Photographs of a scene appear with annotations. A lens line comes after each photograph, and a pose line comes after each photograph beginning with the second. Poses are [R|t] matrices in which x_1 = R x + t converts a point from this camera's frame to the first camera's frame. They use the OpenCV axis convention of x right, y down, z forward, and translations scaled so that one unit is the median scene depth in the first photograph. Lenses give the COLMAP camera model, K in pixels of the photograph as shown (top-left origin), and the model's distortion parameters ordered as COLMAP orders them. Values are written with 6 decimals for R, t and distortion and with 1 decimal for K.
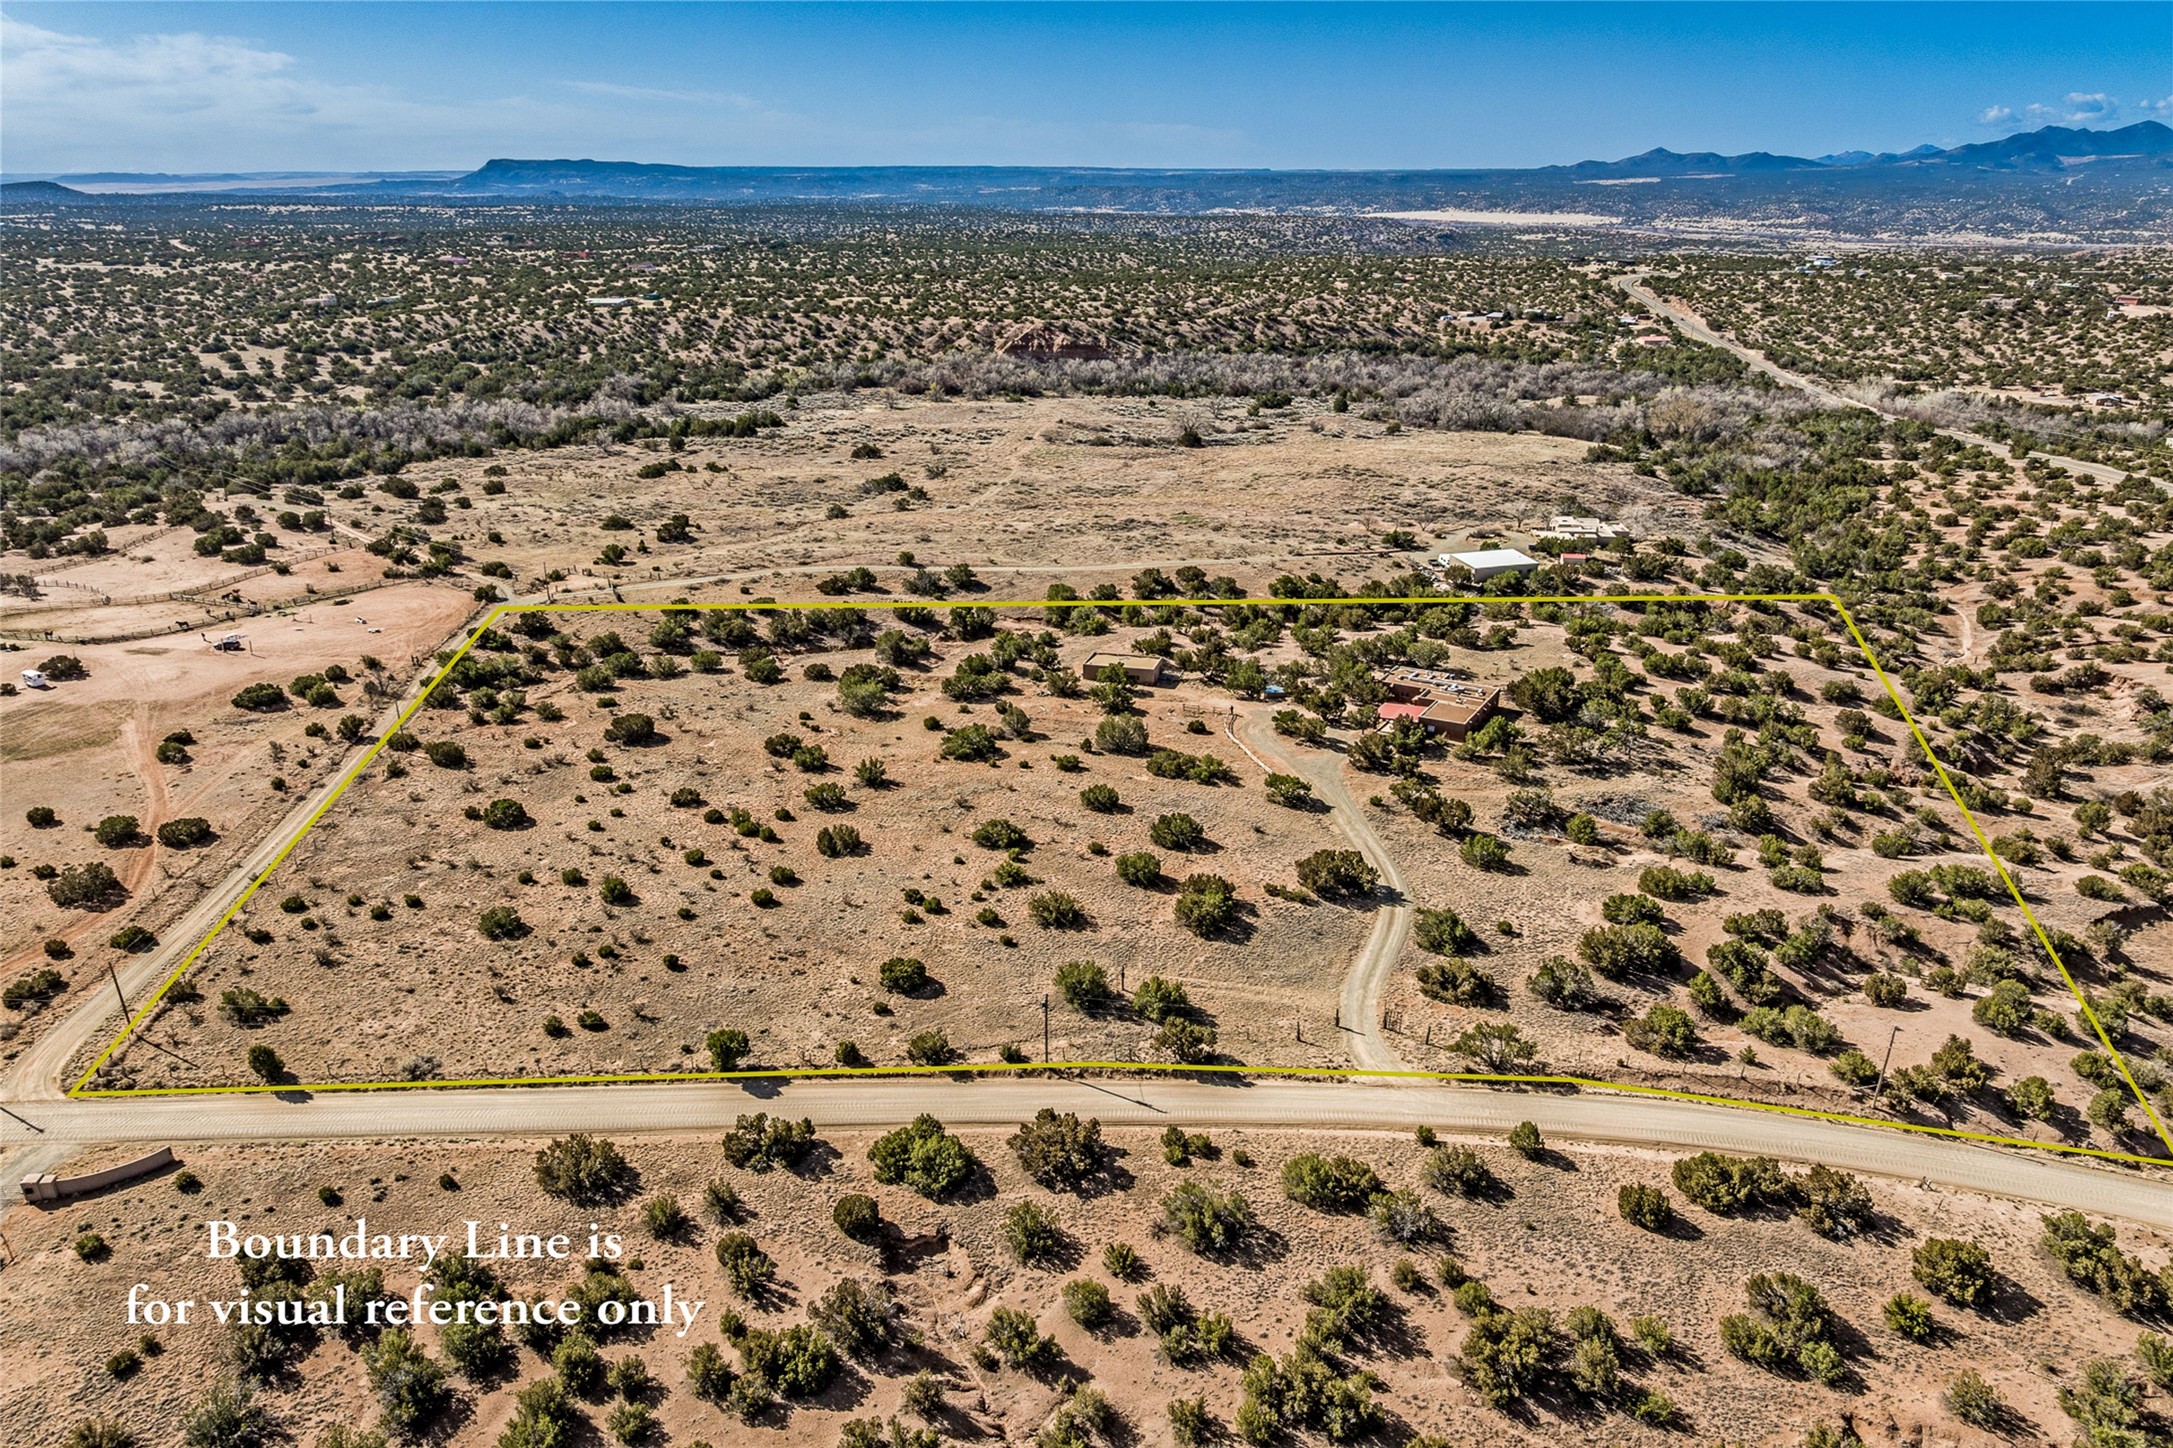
lens RADIAL K [[1563.1, 0, 1086.5], [0, 1563.1, 724.0], [0, 0, 1]] dist [-0.057216, 0.033570]
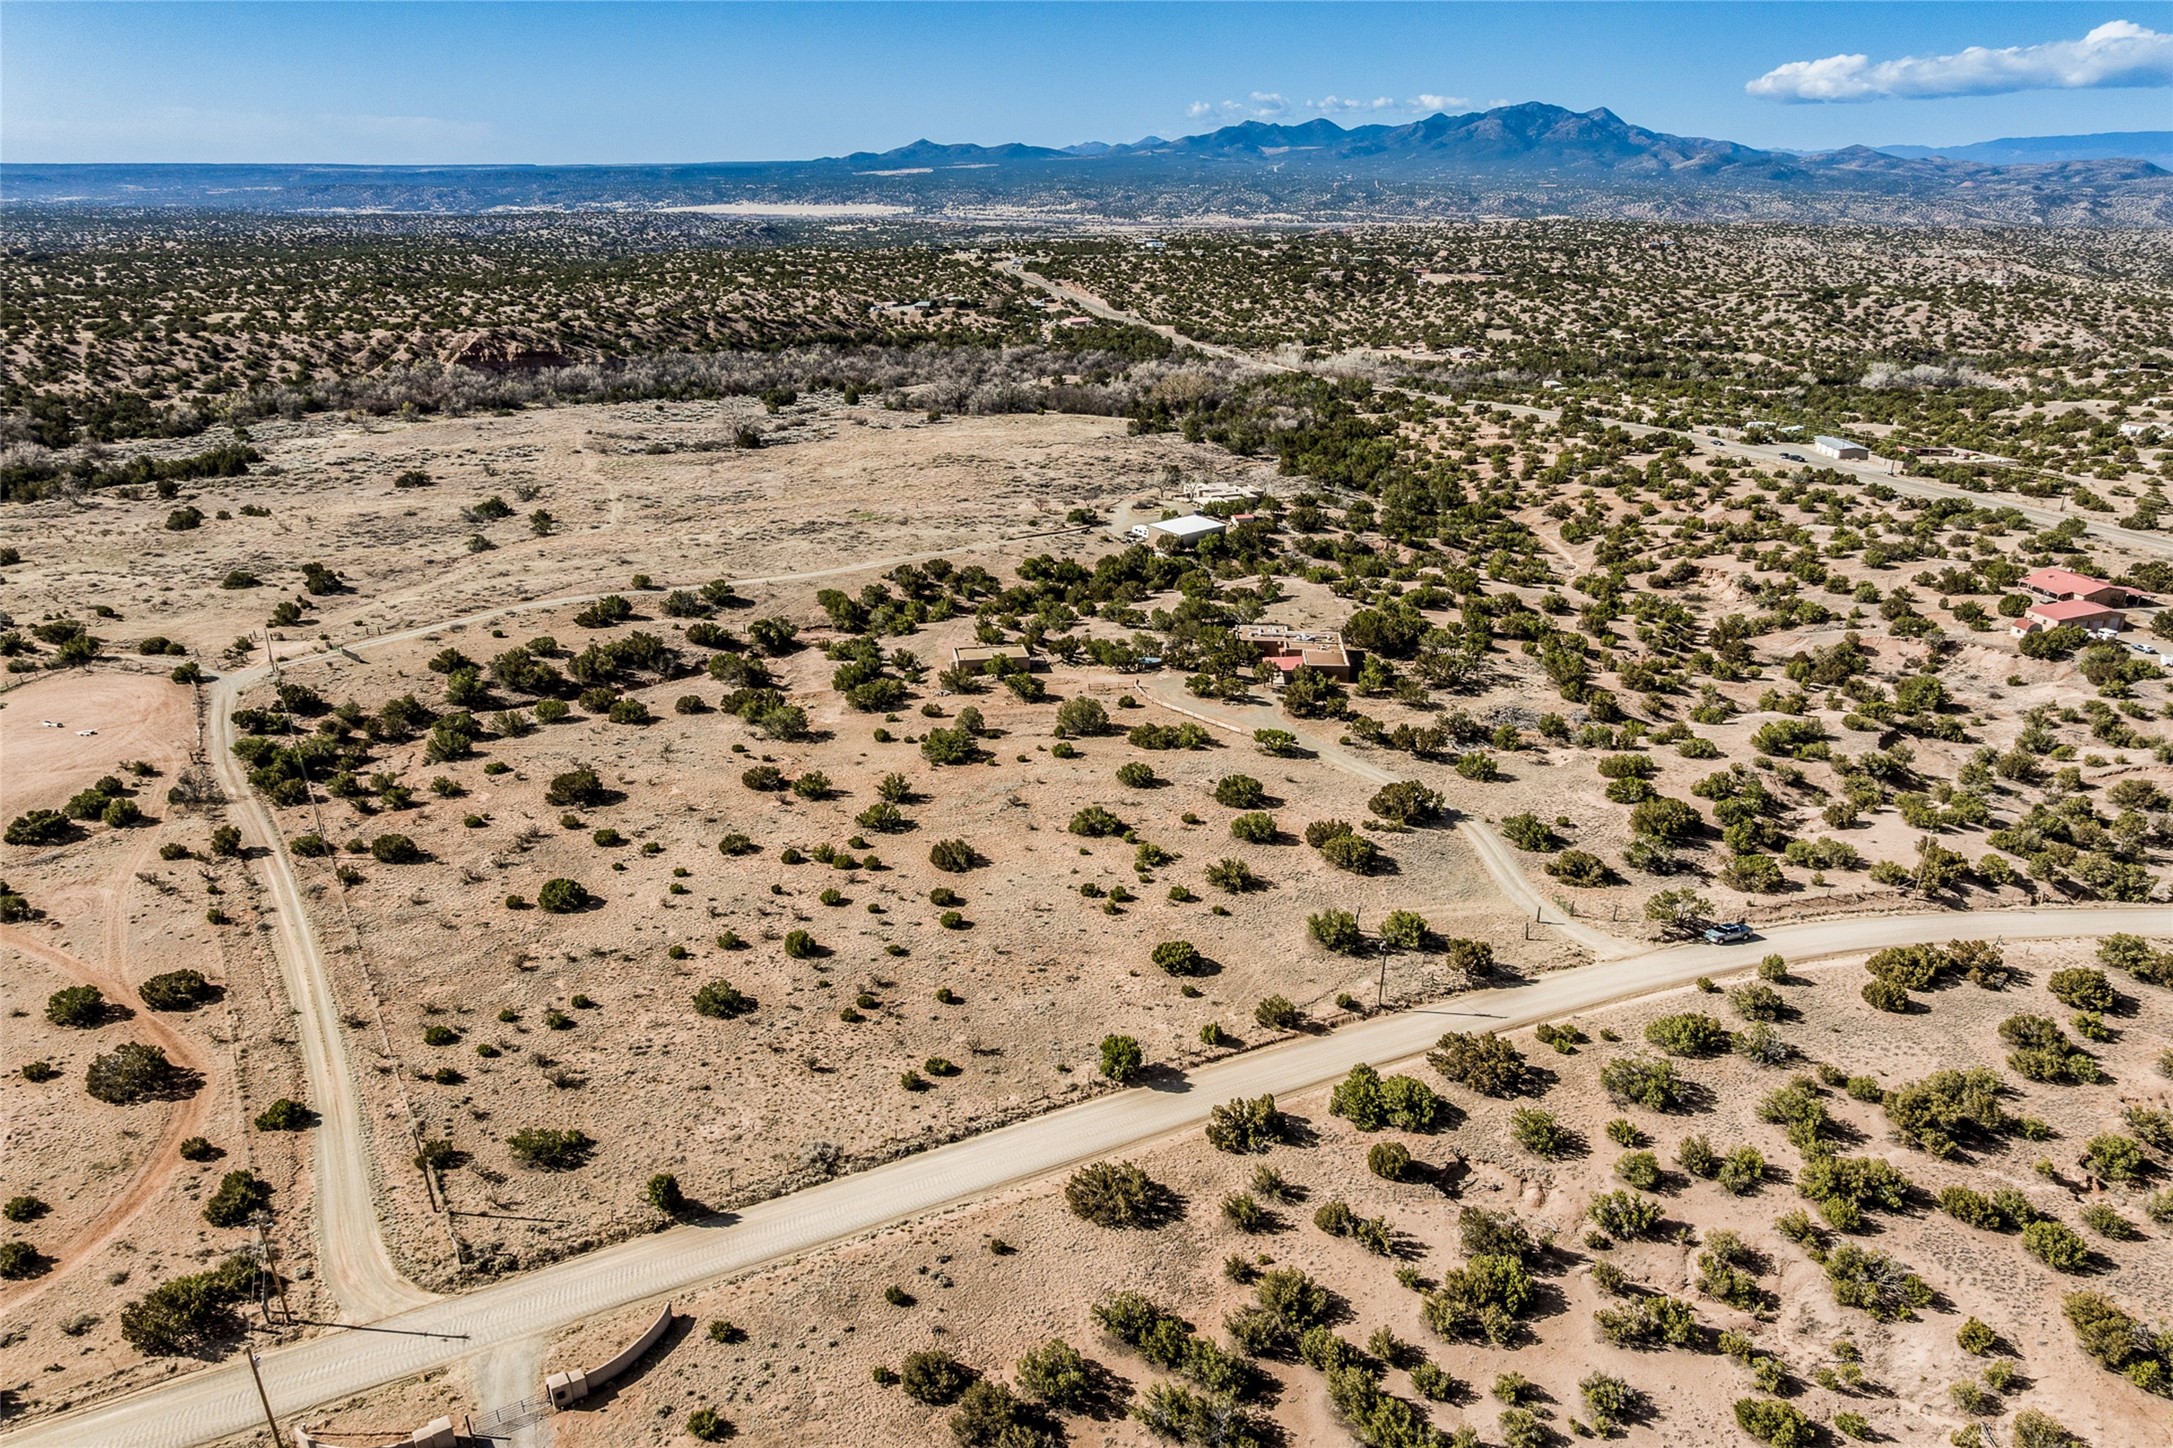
lens RADIAL K [[1566.3, 0, 1086.5], [0, 1566.3, 724.0], [0, 0, 1]] dist [-0.041826, 0.000901]
pose [[0.902901, -0.141416, 0.405921, -0.157116], [0.140189, 0.989577, 0.032926, -0.009019], [-0.406346, 0.027177, 0.913315, 0.024107]]
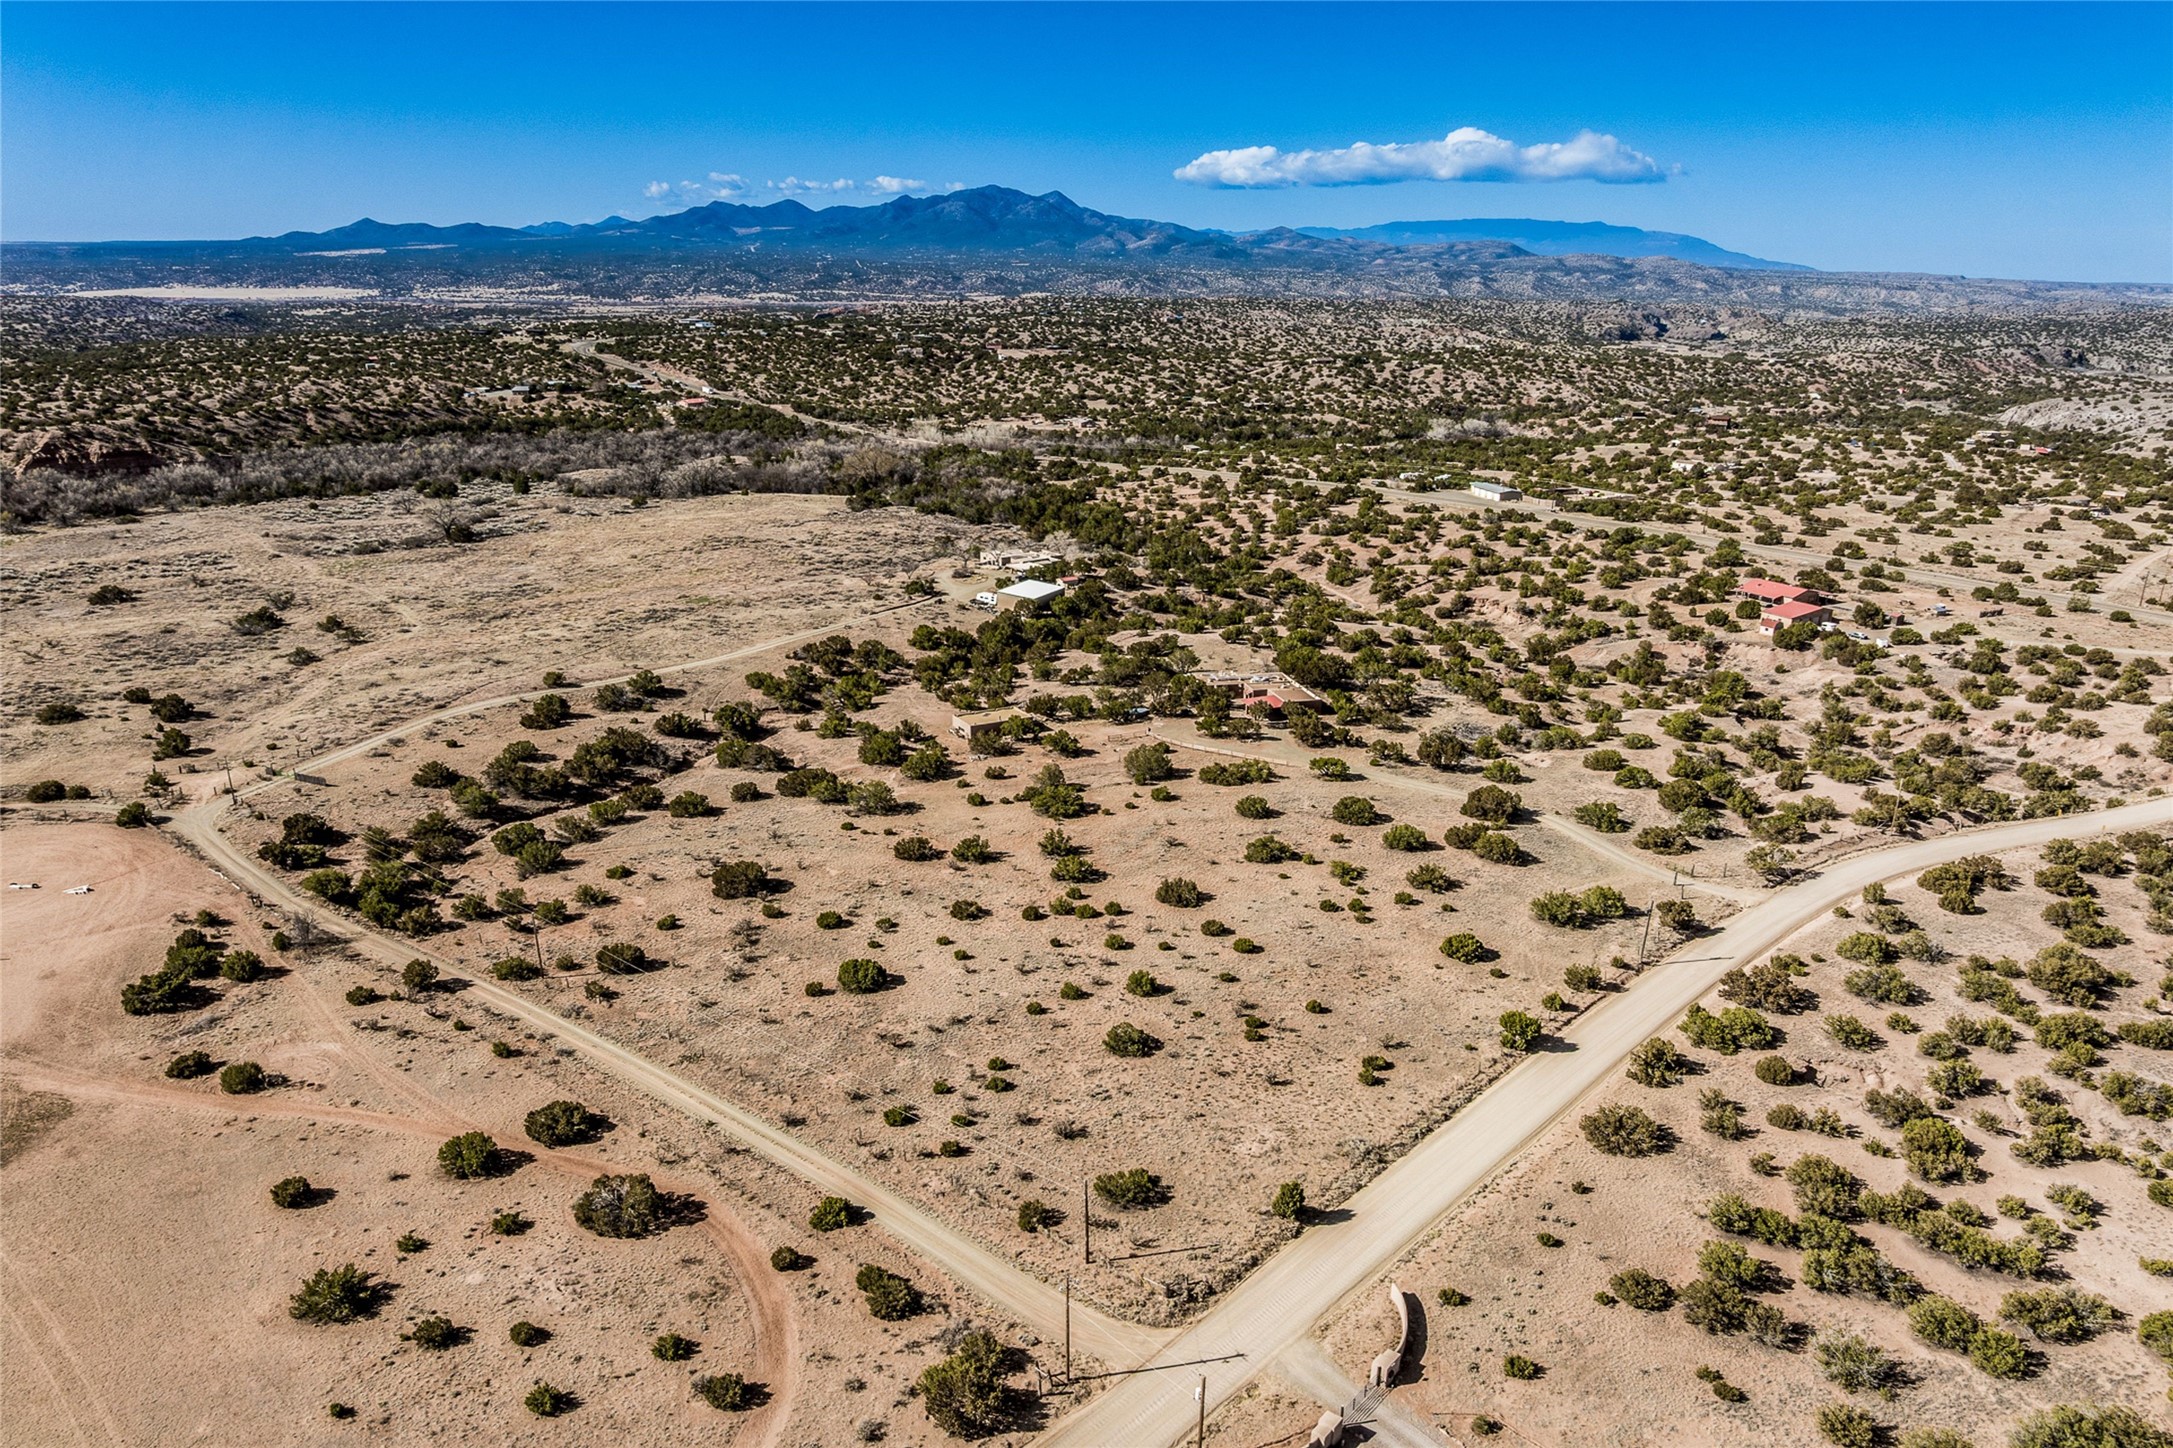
lens RADIAL K [[1566.3, 0, 1086.5], [0, 1566.3, 724.0], [0, 0, 1]] dist [-0.041826, 0.000901]
pose [[0.714429, -0.194431, 0.672152, -0.295209], [0.222511, 0.973882, 0.045206, -0.032088], [-0.663386, 0.117265, 0.739032, 0.087166]]
